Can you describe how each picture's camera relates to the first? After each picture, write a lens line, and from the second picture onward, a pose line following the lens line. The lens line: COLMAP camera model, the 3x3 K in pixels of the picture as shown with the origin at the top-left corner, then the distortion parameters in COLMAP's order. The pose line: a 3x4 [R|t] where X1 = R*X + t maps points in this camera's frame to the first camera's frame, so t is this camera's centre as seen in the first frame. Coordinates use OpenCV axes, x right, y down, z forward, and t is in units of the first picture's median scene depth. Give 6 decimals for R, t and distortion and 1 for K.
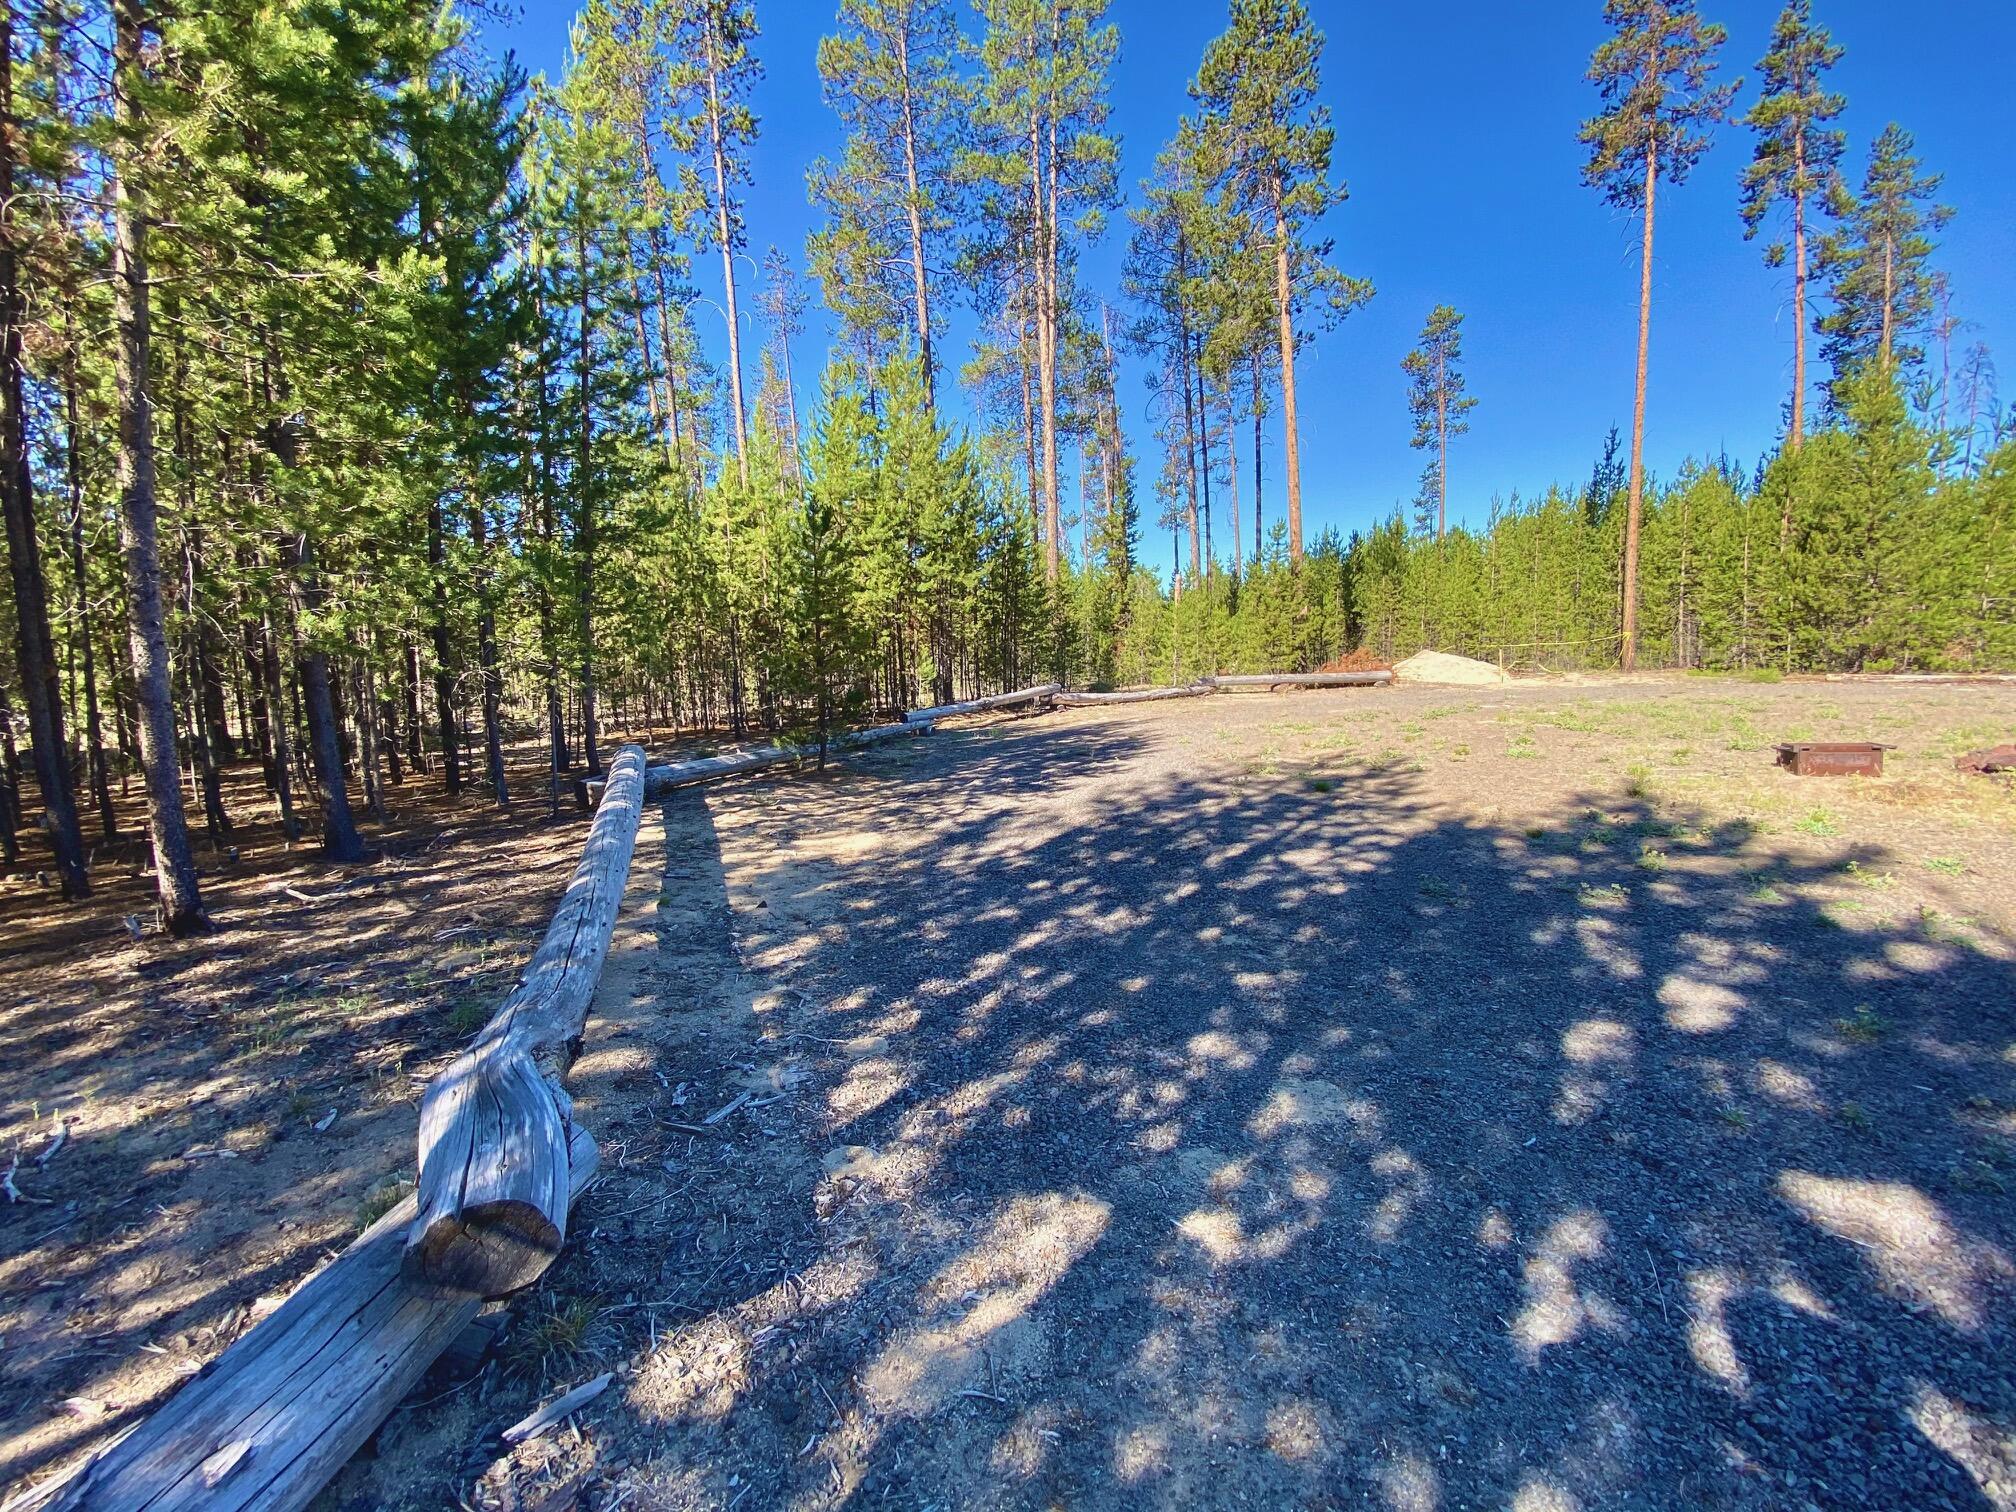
lens RADIAL K [[816.9, 0, 1006.3], [0, 816.9, 760.6], [0, 0, 1]] dist [0.021093, -0.019358]
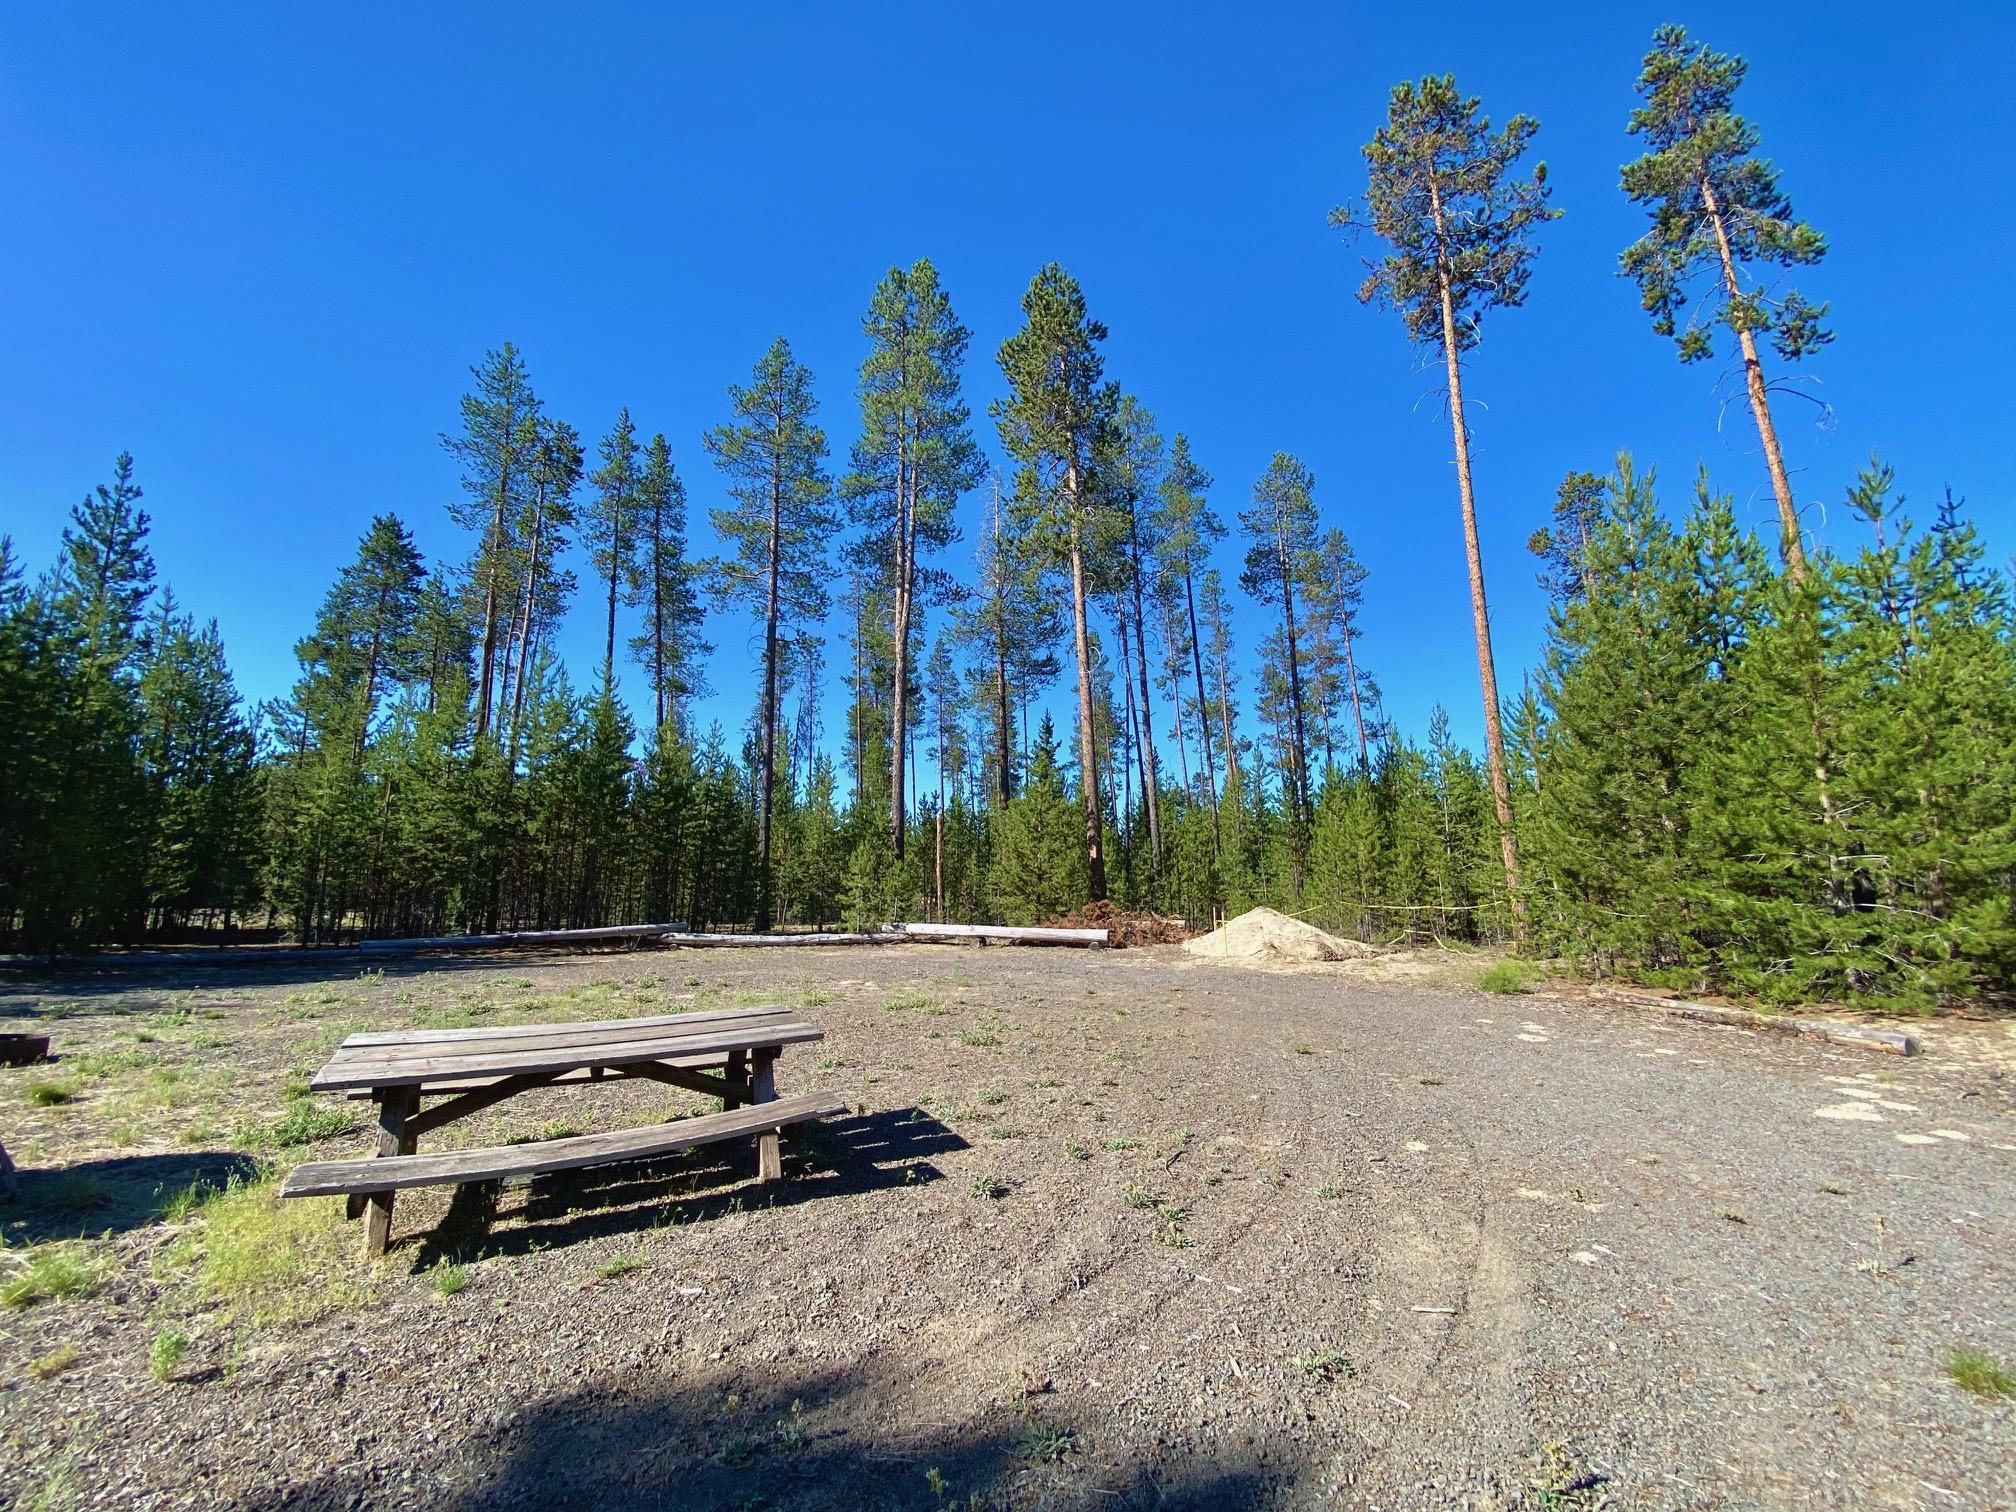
lens RADIAL K [[819.9, 0, 1008.3], [0, 819.9, 763.8], [0, 0, 1]] dist [0.018382, -0.018892]
pose [[0.856866, -0.040112, -0.513976, 0.744134], [-0.095462, 0.967382, -0.234646, -0.063814], [0.506624, 0.250125, 0.825088, 0.222973]]
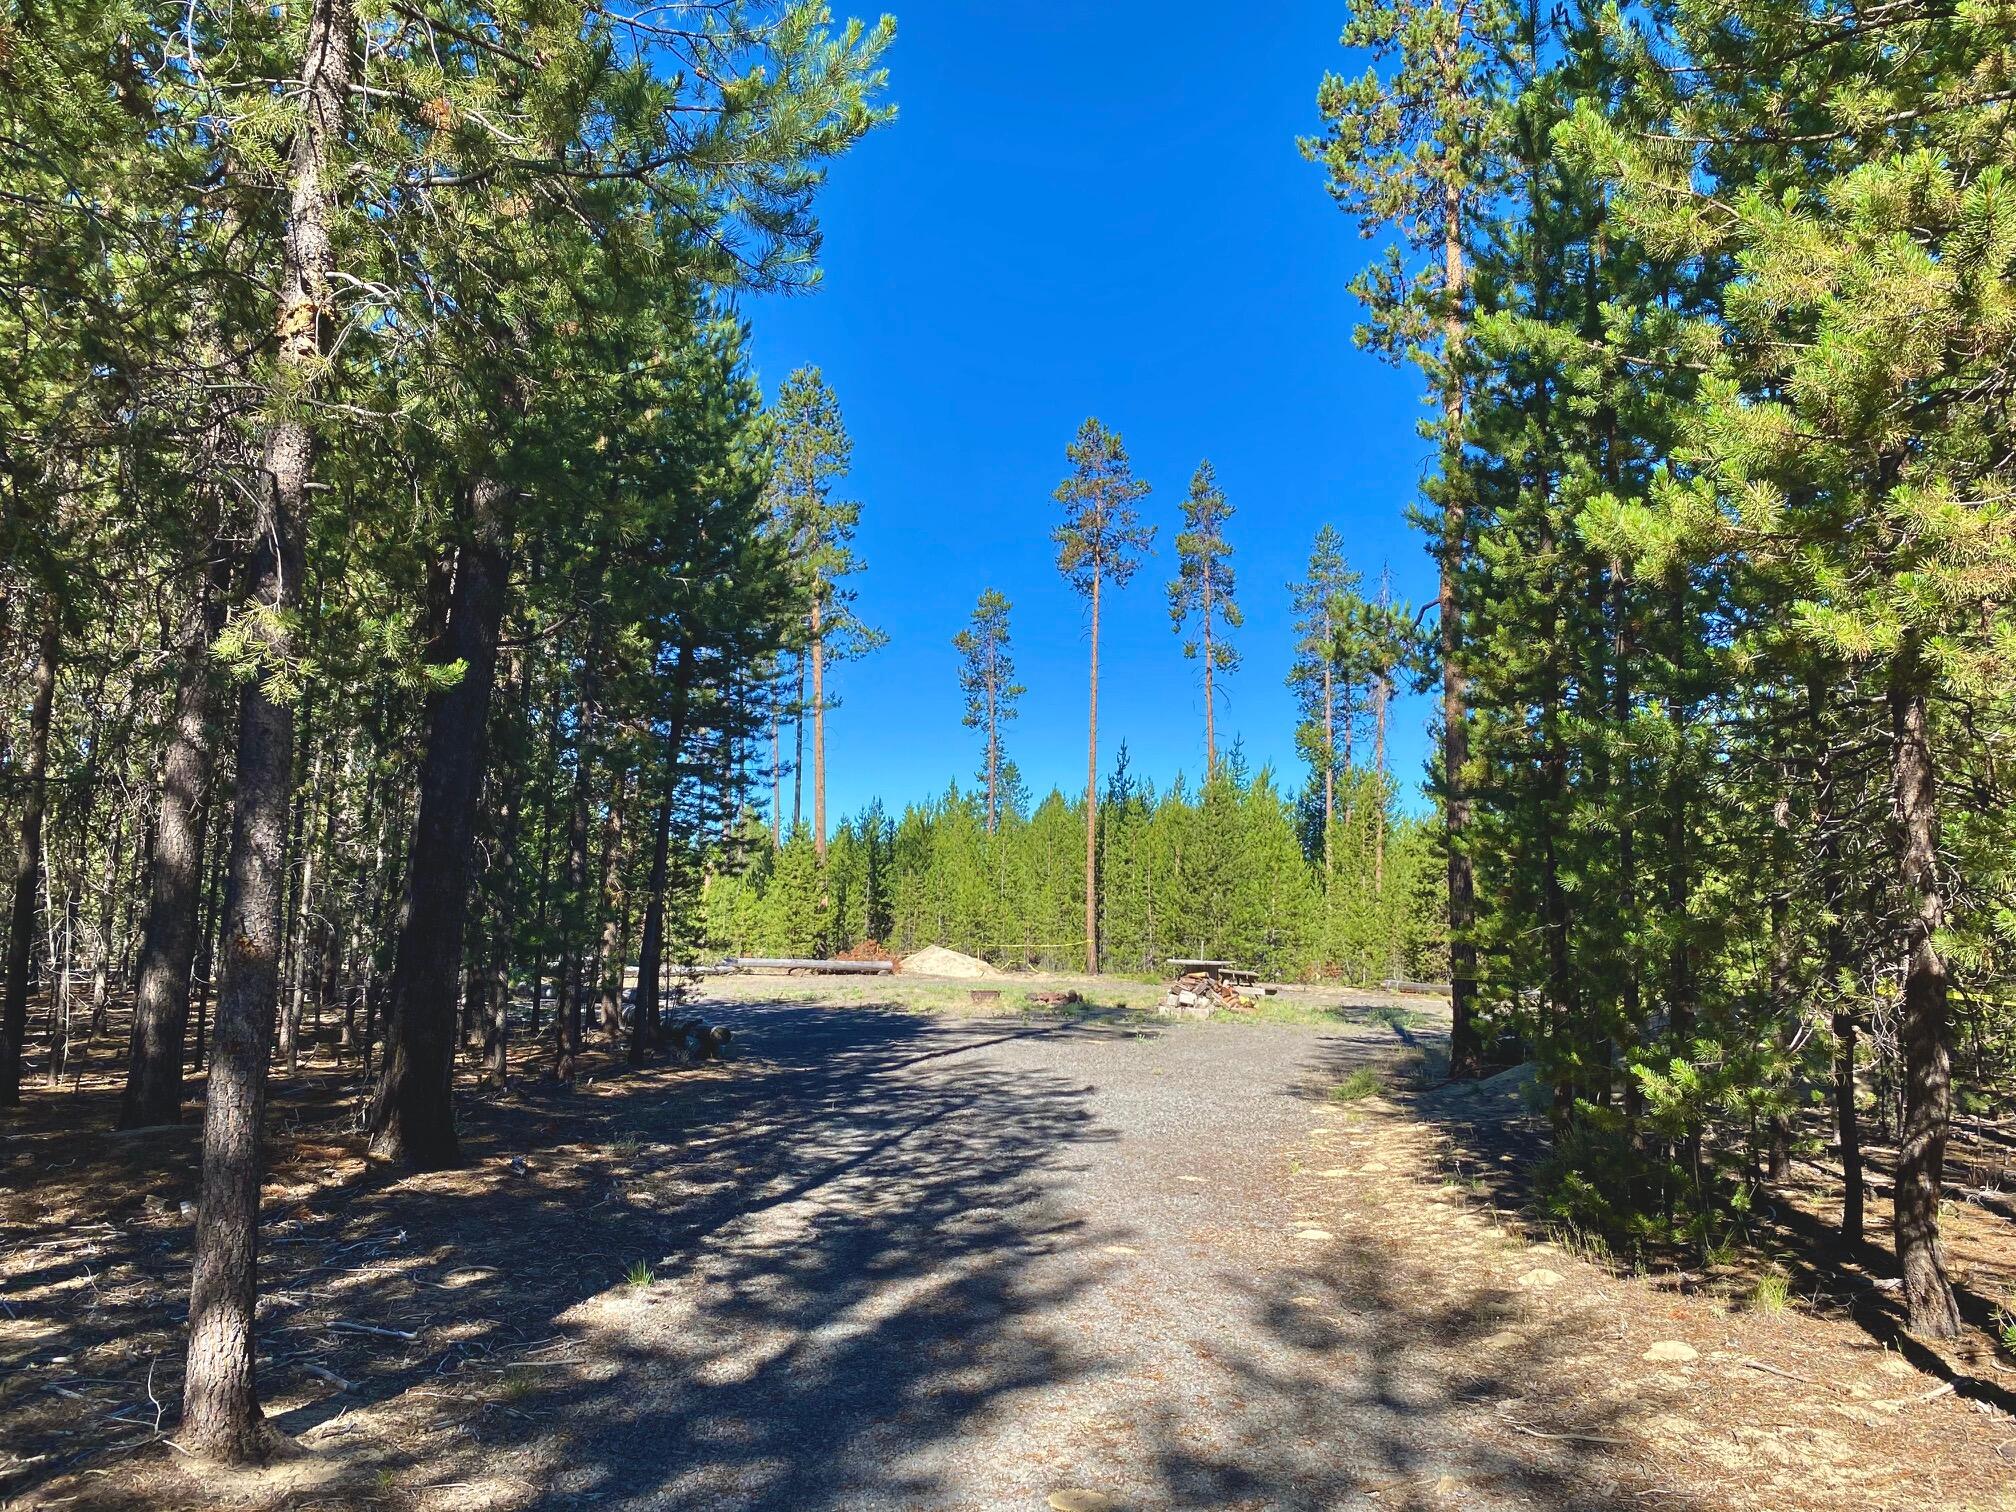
lens RADIAL K [[1541.7, 0, 1031.6], [0, 1541.7, 760.6], [0, 0, 1]] dist [0.096254, -0.000602]
pose [[0.908974, 0.104604, 0.403515, -0.224202], [-0.006867, 0.971629, -0.236409, 0.113558], [-0.416796, 0.212119, 0.883904, -0.933565]]
